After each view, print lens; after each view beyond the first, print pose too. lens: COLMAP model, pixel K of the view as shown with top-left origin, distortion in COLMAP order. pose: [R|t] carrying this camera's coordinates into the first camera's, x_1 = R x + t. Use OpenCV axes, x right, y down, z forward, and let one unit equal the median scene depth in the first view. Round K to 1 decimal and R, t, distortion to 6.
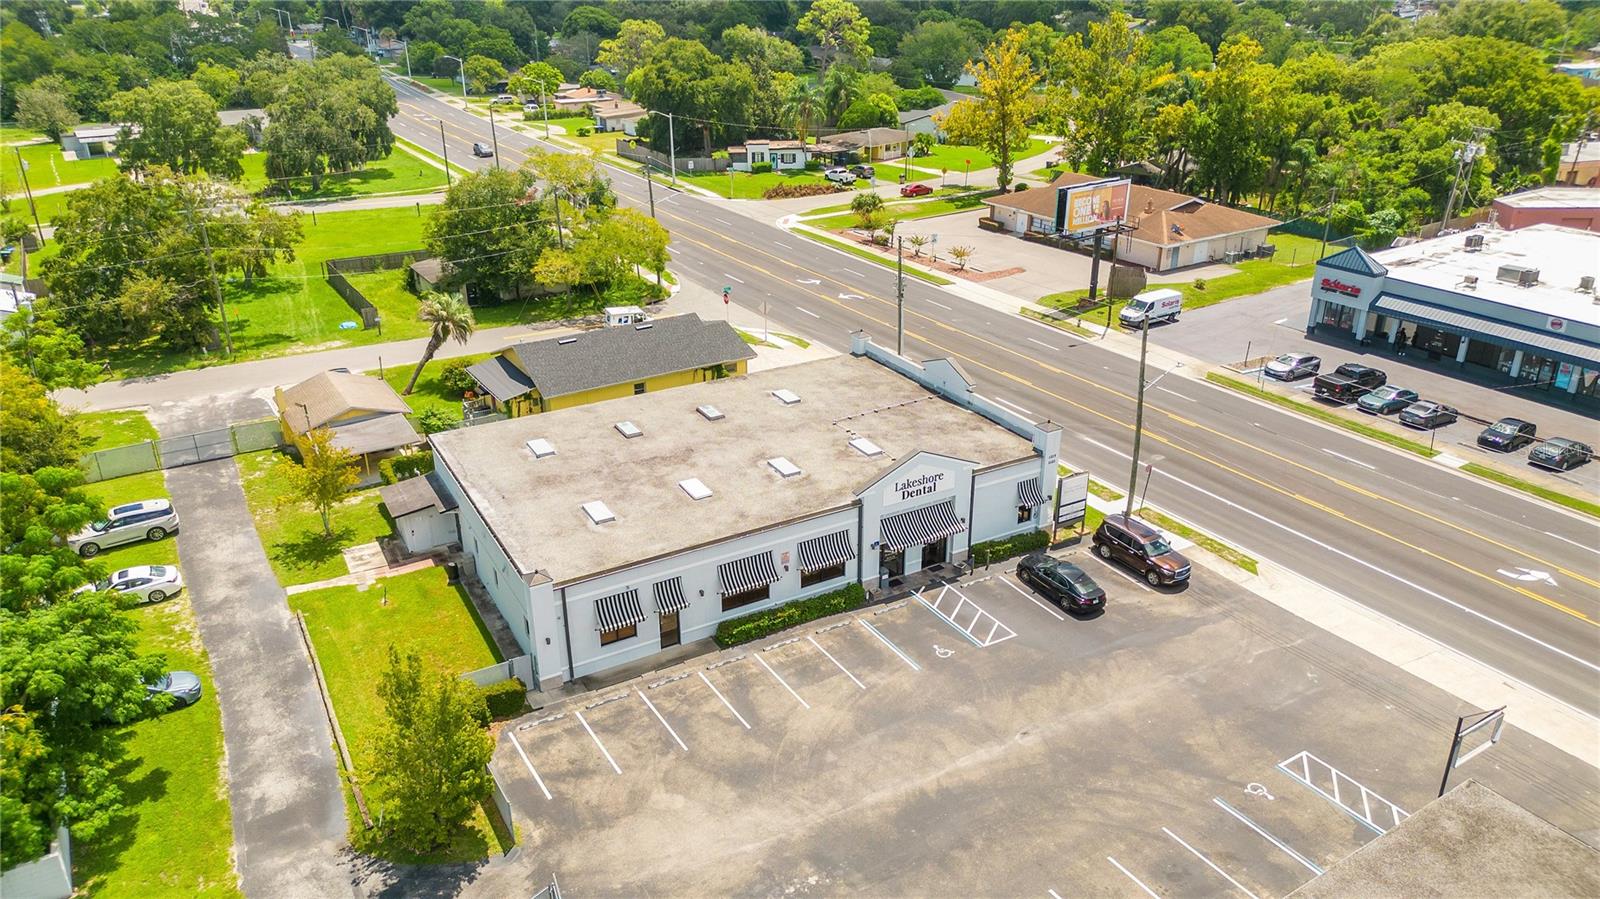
lens RADIAL K [[1120.4, 0, 796.1], [0, 1120.4, 451.0], [0, 0, 1]] dist [0.068064, -0.064900]
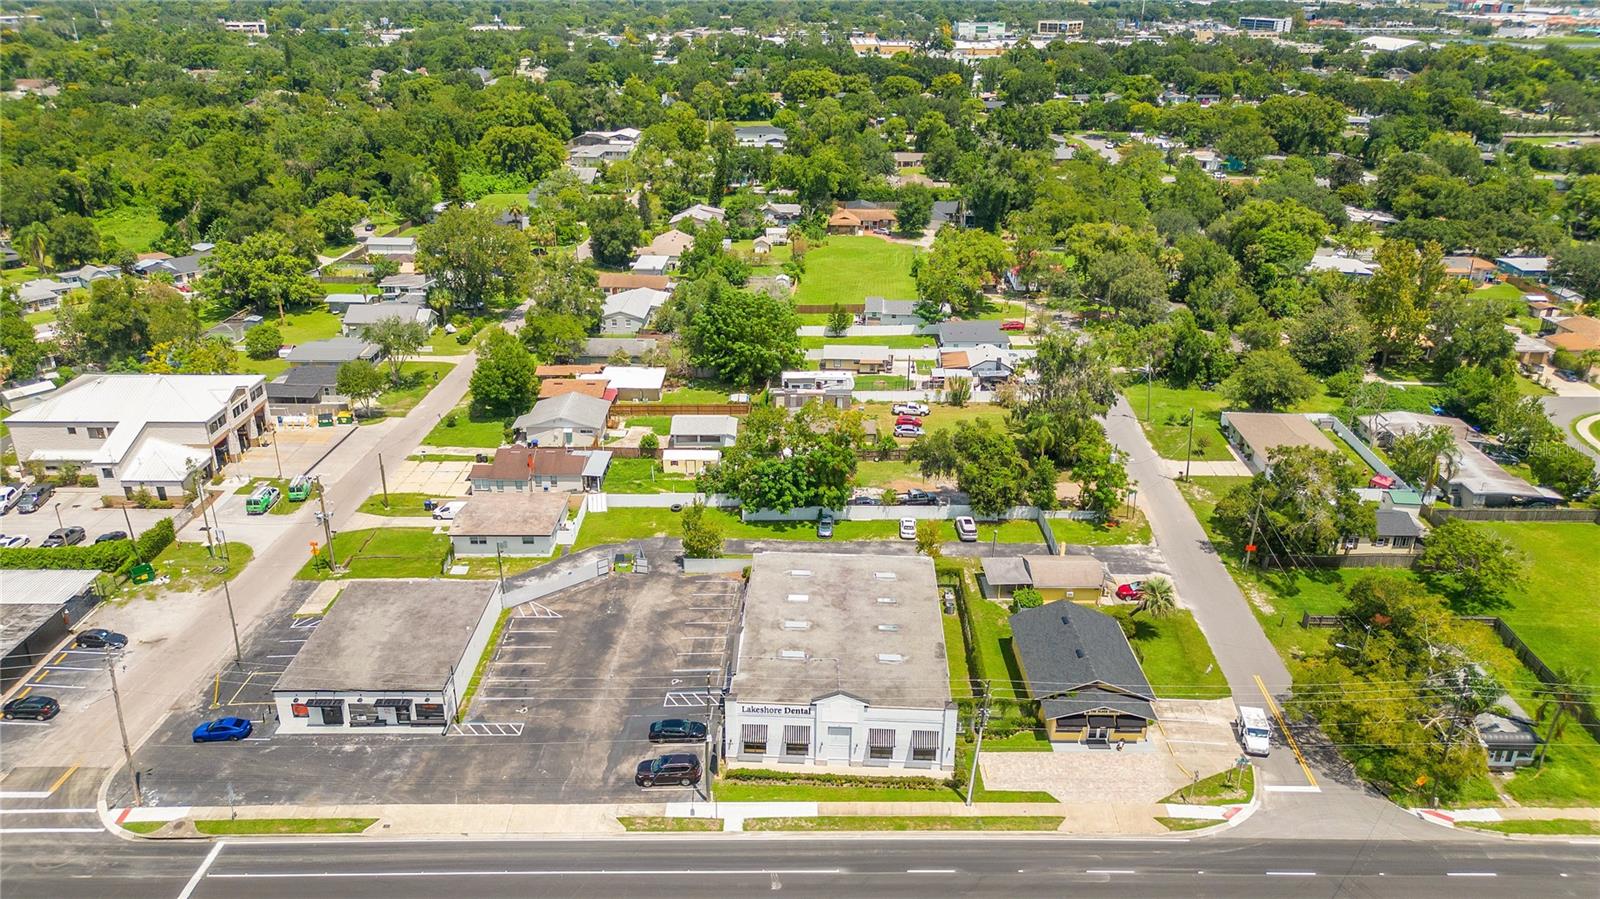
lens RADIAL K [[1120.4, 0, 796.1], [0, 1120.4, 451.0], [0, 0, 1]] dist [0.068064, -0.064900]
pose [[-0.533226, 0.334646, -0.776970, 1.038828], [-0.346170, 0.751709, 0.561338, -0.969135], [0.771905, 0.568283, -0.284986, 1.063704]]
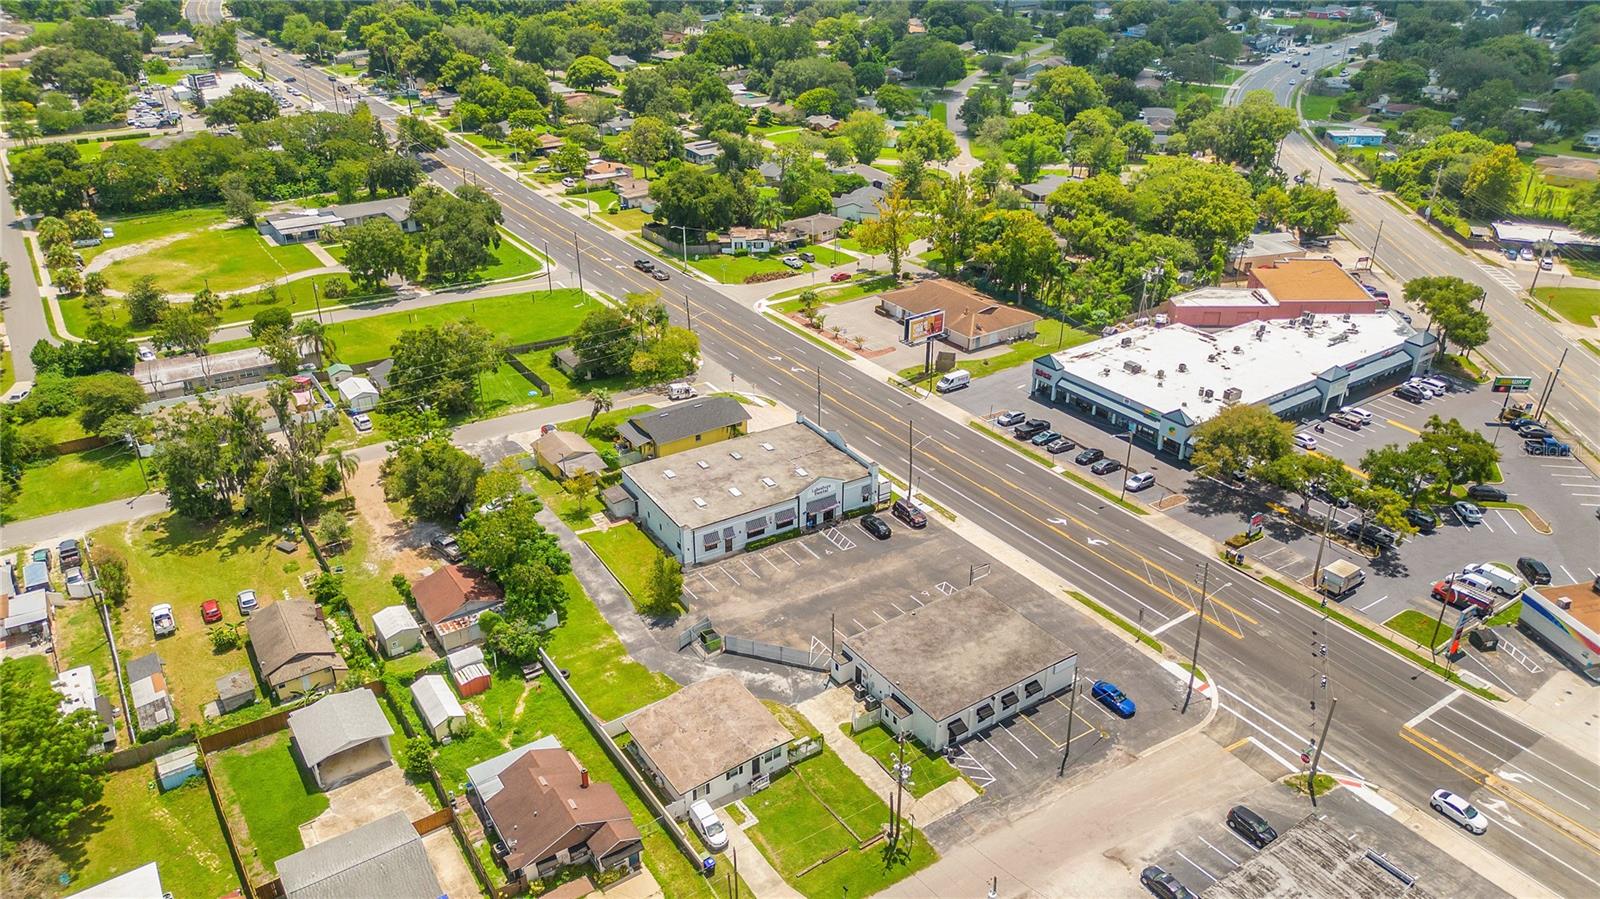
lens RADIAL K [[1117.5, 0, 796.4], [0, 1117.5, 453.9], [0, 0, 1]] dist [0.084923, -0.098061]
pose [[0.999276, -0.009478, 0.036836, -0.031795], [0.007258, 0.998176, 0.059929, -0.156134], [-0.037337, -0.059619, 0.997523, -1.183145]]
